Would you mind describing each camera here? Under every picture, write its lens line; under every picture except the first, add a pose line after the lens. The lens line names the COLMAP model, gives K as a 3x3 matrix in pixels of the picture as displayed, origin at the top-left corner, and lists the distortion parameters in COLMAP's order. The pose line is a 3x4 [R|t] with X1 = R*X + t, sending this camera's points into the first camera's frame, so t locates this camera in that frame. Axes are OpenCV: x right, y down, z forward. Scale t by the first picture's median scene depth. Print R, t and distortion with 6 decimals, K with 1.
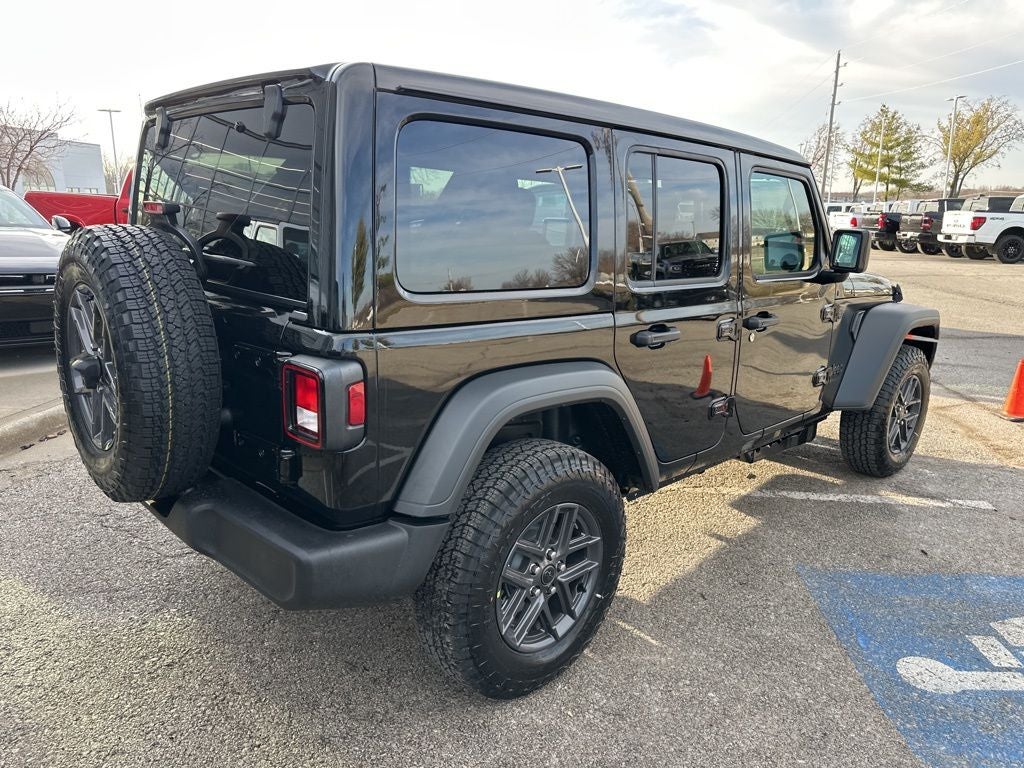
lens RADIAL K [[720.9, 0, 519.4], [0, 720.9, 383.7], [0, 0, 1]] dist [0.037887, -0.047011]
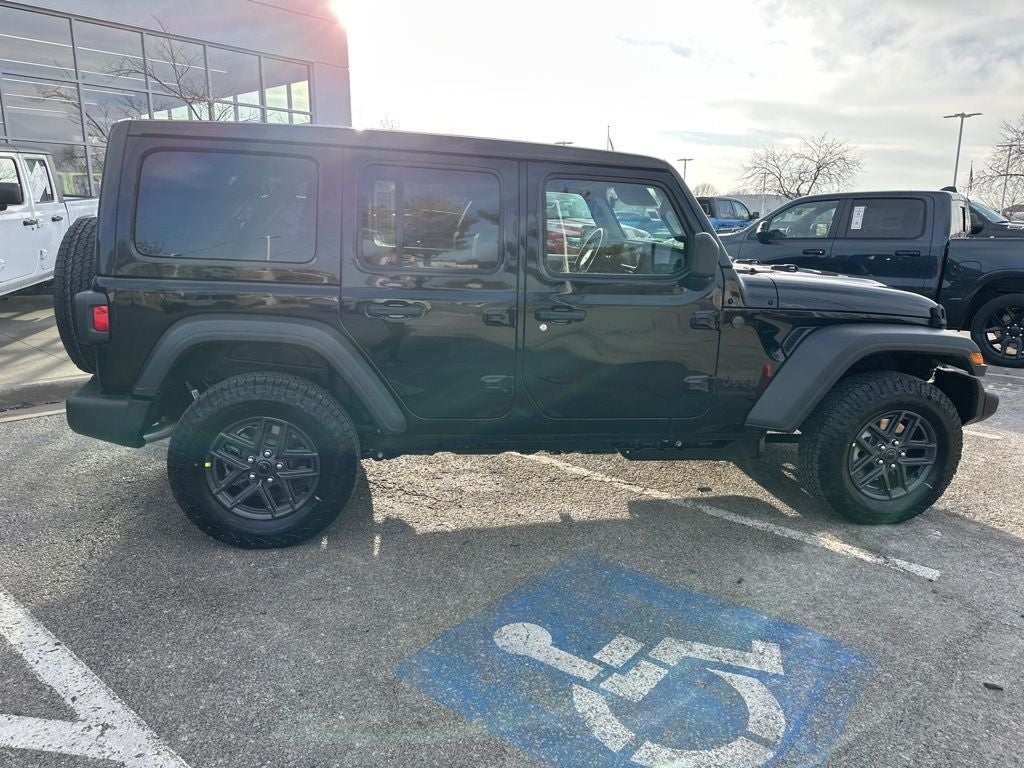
lens RADIAL K [[720.9, 0, 519.4], [0, 720.9, 383.7], [0, 0, 1]] dist [0.037887, -0.047011]
pose [[0.826239, 0.126848, -0.548853, 1.065954], [-0.139708, 0.990020, 0.018493, 0.006759], [0.545721, 0.061399, 0.835714, 0.074155]]
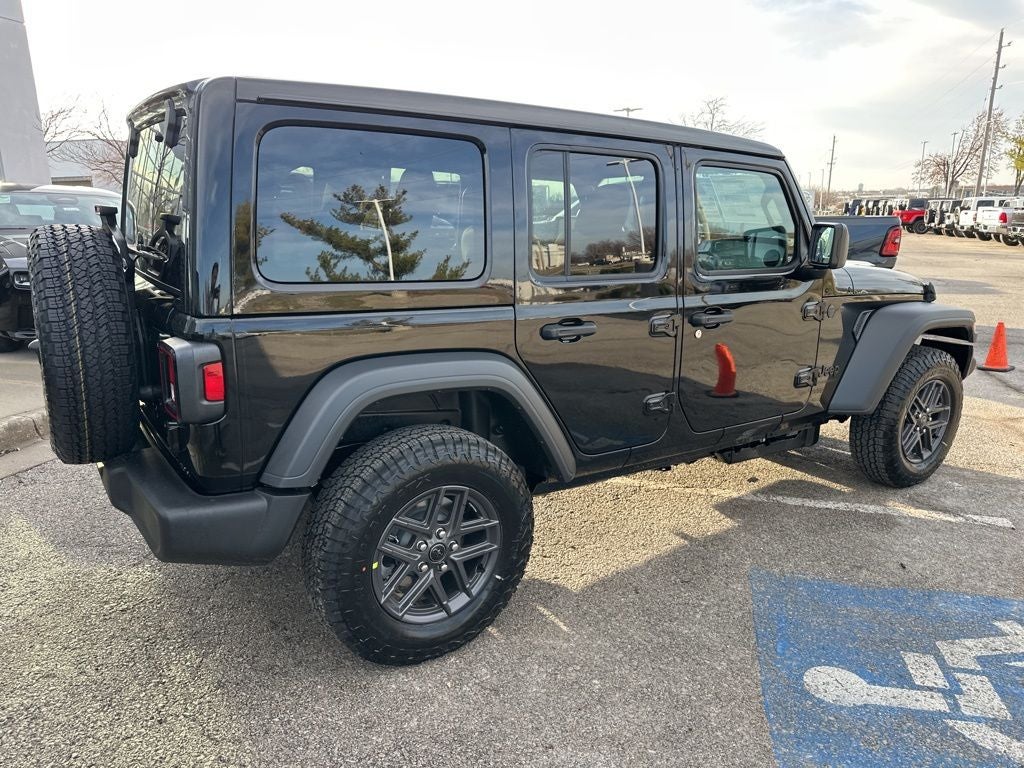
lens RADIAL K [[721.5, 0, 518.6], [0, 721.5, 389.2], [0, 0, 1]] dist [0.034719, -0.040424]
pose [[0.985032, 0.028962, -0.169920, 0.292096], [-0.027812, 0.999571, 0.009143, 0.010580], [0.170112, -0.004280, 0.985415, -0.018945]]
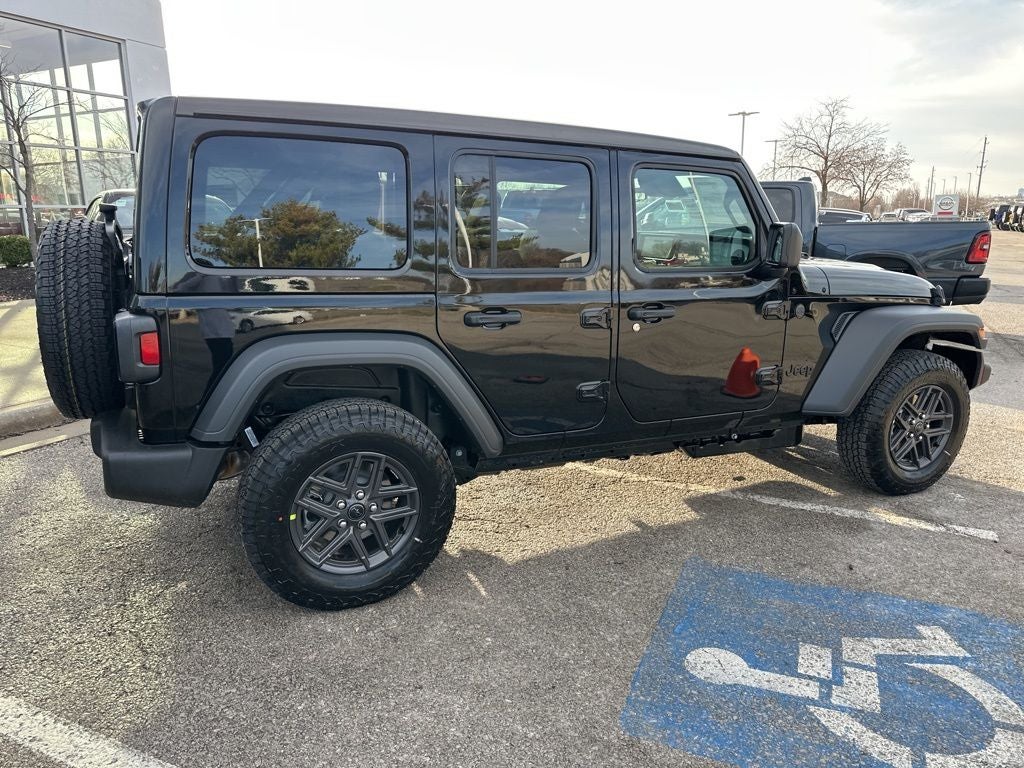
lens RADIAL K [[720.4, 0, 519.5], [0, 720.4, 378.7], [0, 0, 1]] dist [0.035263, -0.042593]
pose [[0.944761, 0.061747, -0.321892, 0.585933], [-0.066716, 0.997762, -0.004417, 0.029736], [0.320899, 0.025648, 0.946766, -0.037520]]
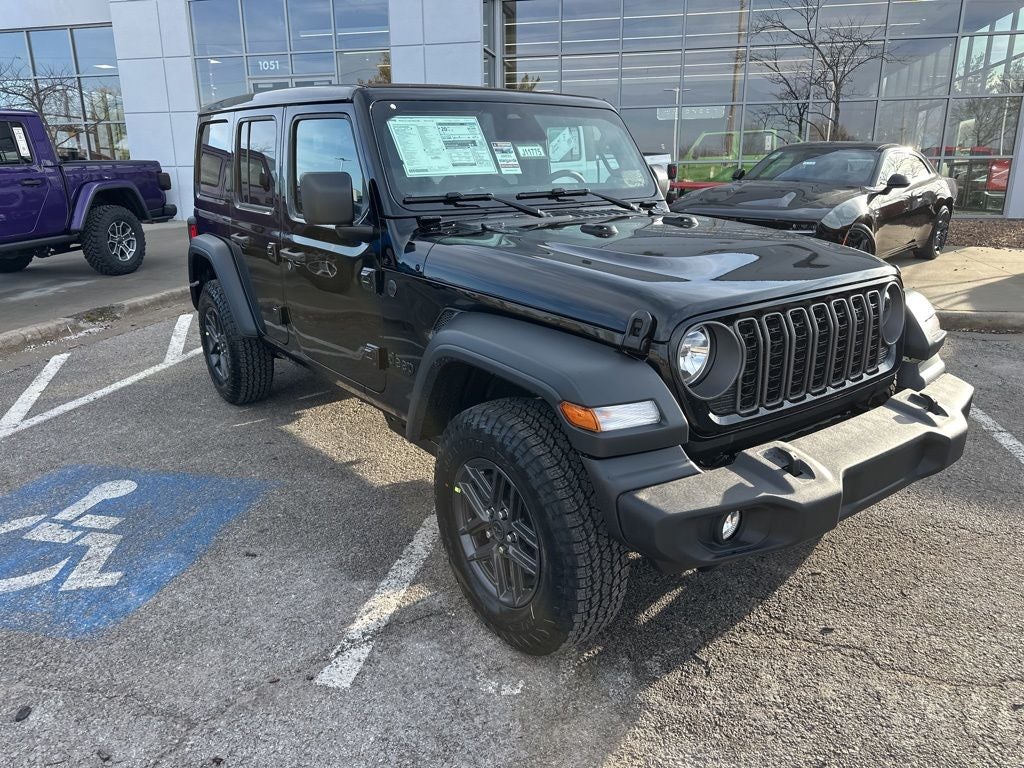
lens RADIAL K [[720.9, 0, 519.4], [0, 720.9, 383.7], [0, 0, 1]] dist [0.037887, -0.047011]
pose [[-0.124349, 0.270171, -0.954749, 1.720549], [-0.222274, 0.930179, 0.292168, -0.377323], [0.967022, 0.248546, -0.055615, 1.743779]]
